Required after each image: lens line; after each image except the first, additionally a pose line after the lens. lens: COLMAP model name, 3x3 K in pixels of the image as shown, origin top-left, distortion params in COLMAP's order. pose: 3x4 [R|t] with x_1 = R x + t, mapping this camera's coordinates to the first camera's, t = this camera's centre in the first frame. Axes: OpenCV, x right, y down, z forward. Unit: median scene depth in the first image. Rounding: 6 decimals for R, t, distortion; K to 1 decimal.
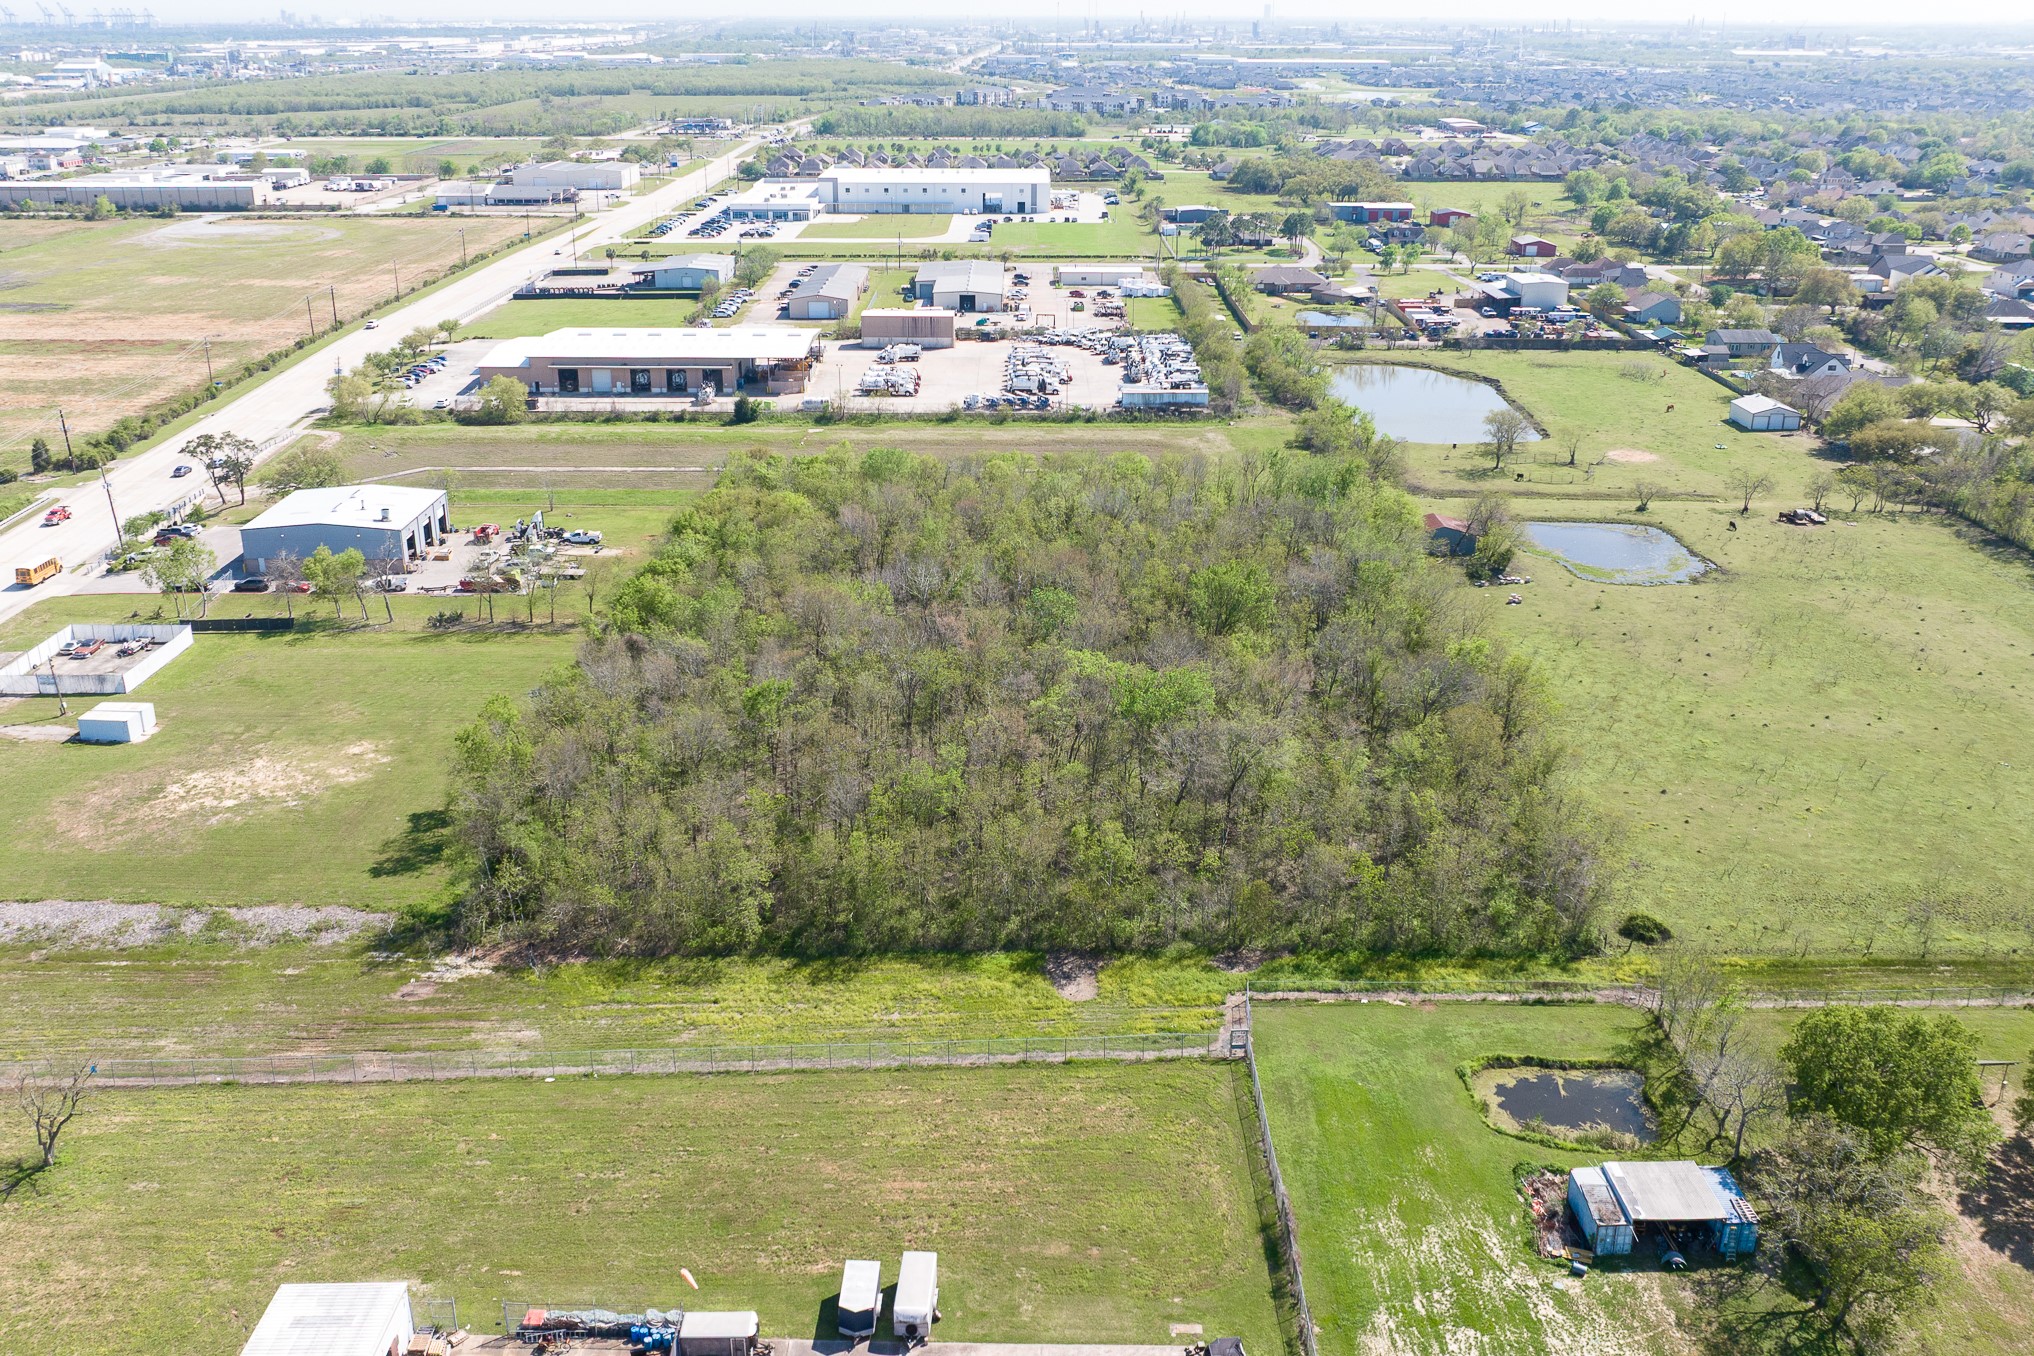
lens RADIAL K [[1776.9, 0, 1004.6], [0, 1776.9, 580.4], [0, 0, 1]] dist [-0.017541, -0.018087]
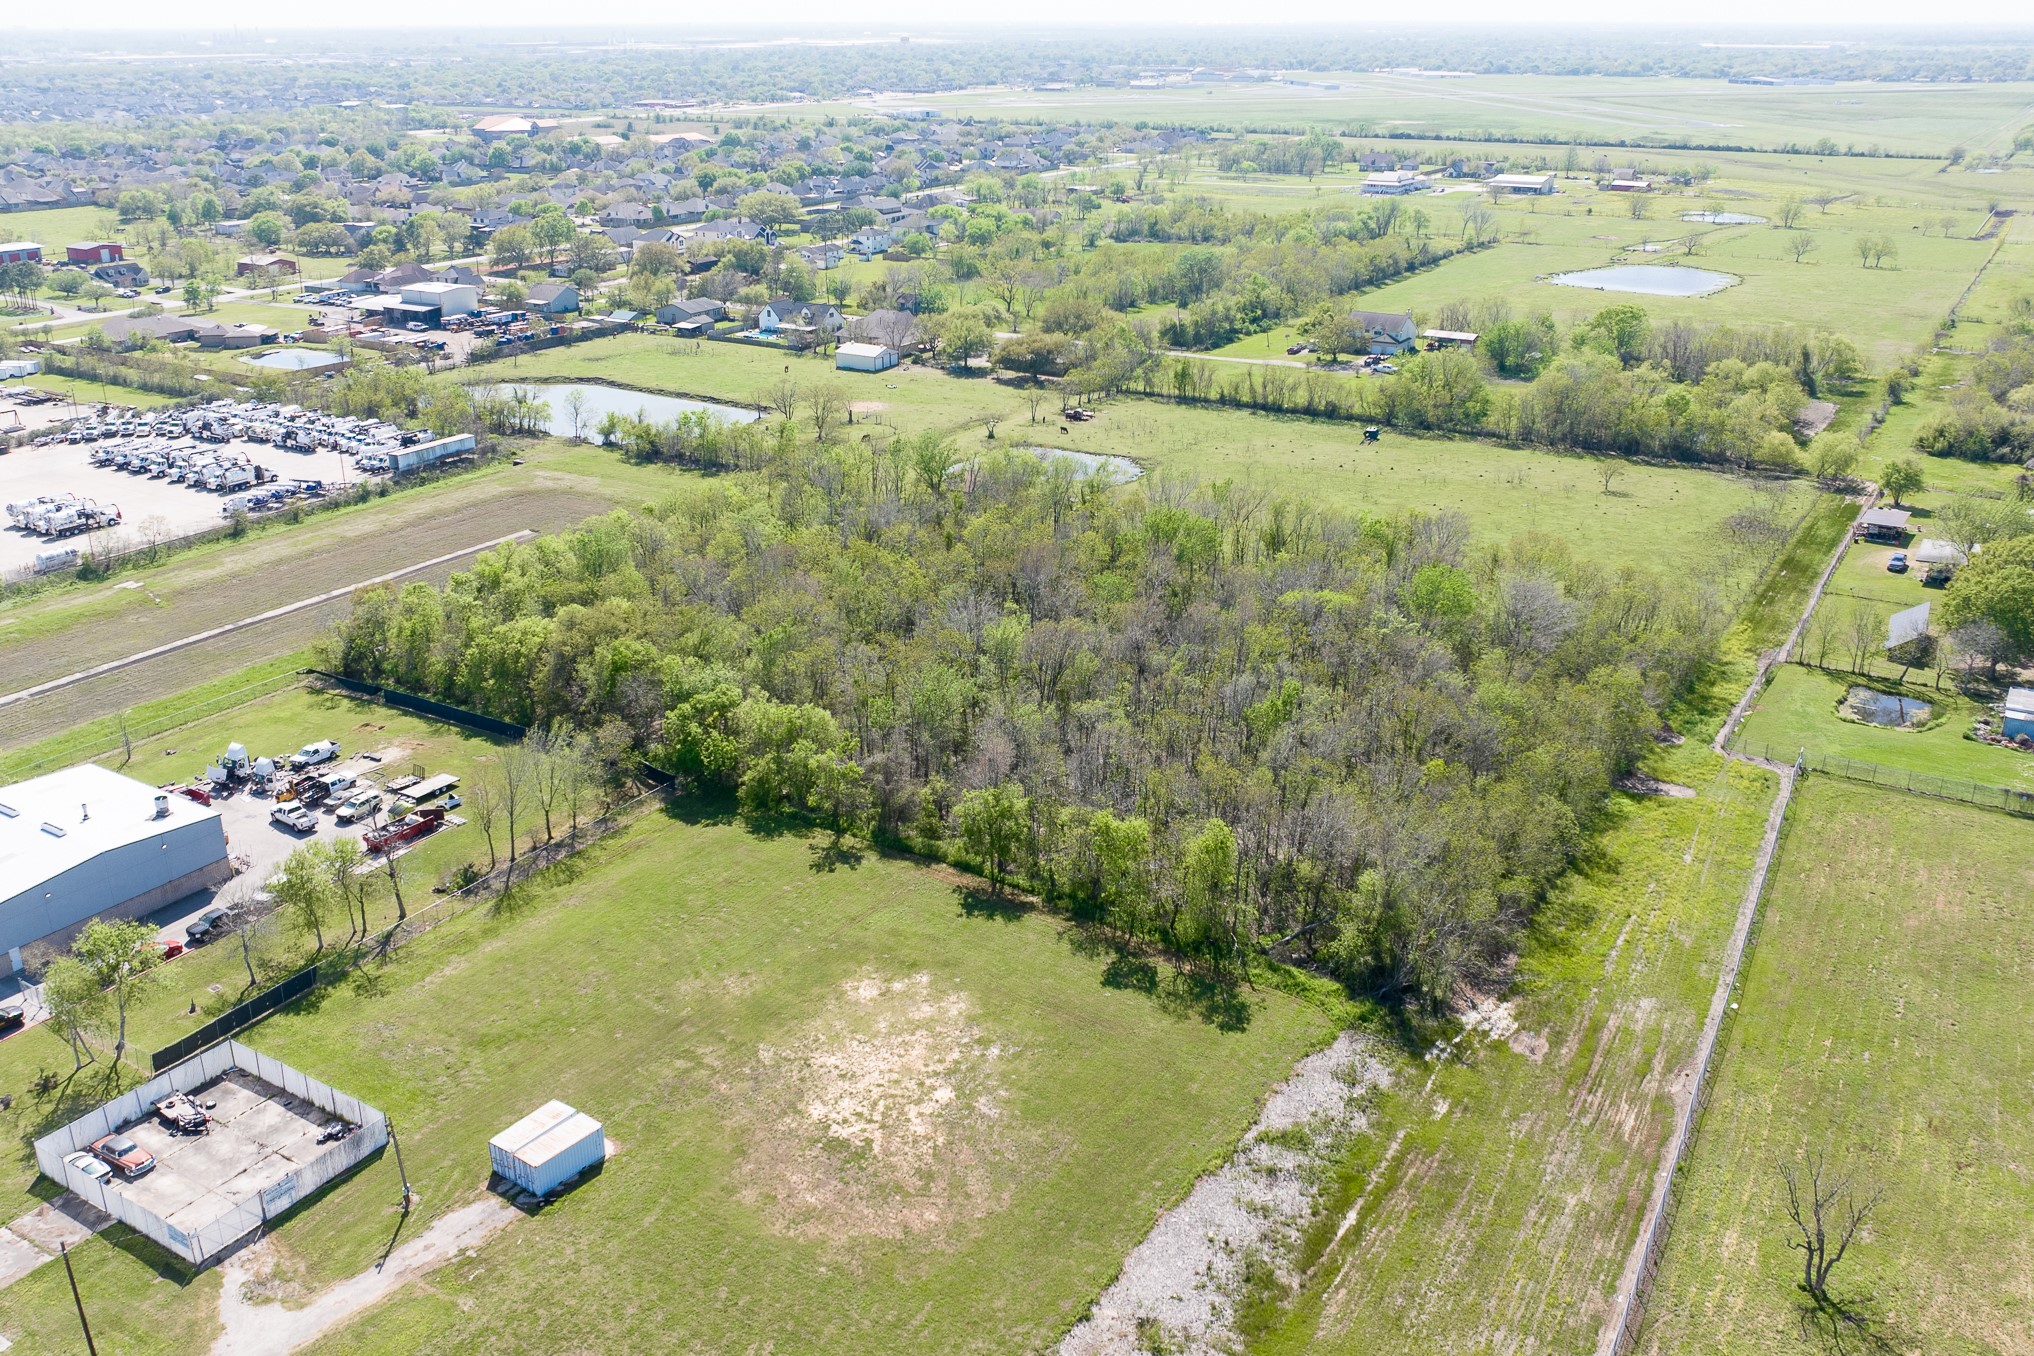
lens RADIAL K [[1755.7, 0, 1018.0], [0, 1755.7, 578.2], [0, 0, 1]] dist [-0.016176, -0.020915]
pose [[0.525924, -0.264391, 0.808394, -0.485036], [0.265137, 0.954060, 0.139540, -0.087397], [-0.808150, 0.140948, 0.571863, 0.269655]]
